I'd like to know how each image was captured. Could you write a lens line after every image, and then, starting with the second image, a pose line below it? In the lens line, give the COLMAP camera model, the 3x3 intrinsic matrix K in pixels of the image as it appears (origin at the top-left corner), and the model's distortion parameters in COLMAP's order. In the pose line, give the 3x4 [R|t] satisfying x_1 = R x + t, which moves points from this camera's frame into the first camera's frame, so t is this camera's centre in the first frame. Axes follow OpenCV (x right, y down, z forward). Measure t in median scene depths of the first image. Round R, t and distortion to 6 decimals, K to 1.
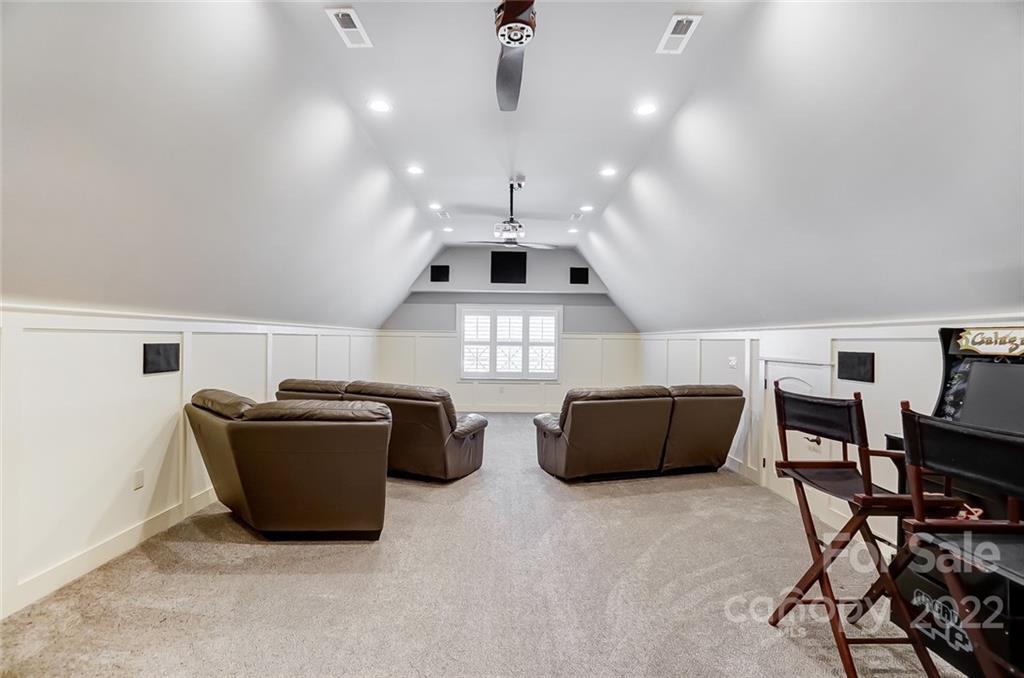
lens RADIAL K [[455.9, 0, 512.7], [0, 455.9, 337.6], [0, 0, 1]] dist [-0.020573, 0.000069]
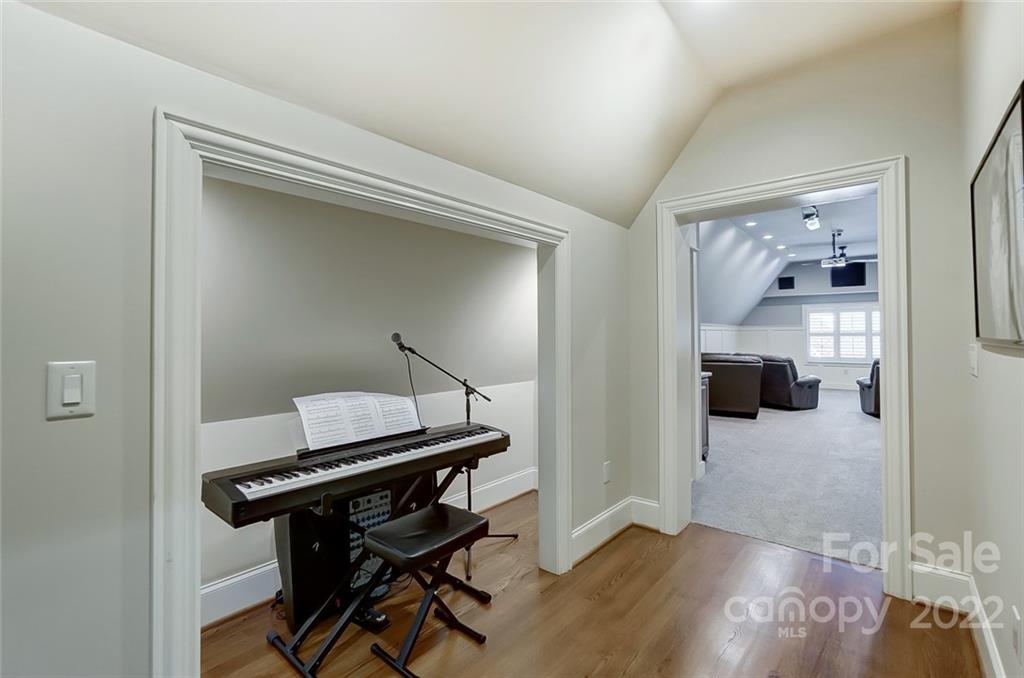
lens RADIAL K [[455.9, 0, 511.6], [0, 455.9, 330.4], [0, 0, 1]] dist [-0.020573, 0.000069]
pose [[0.756570, -0.021829, -0.653548, 0.137020], [0.013720, 0.999753, -0.017509, 0.017138], [0.653768, 0.004280, 0.756683, -0.778043]]
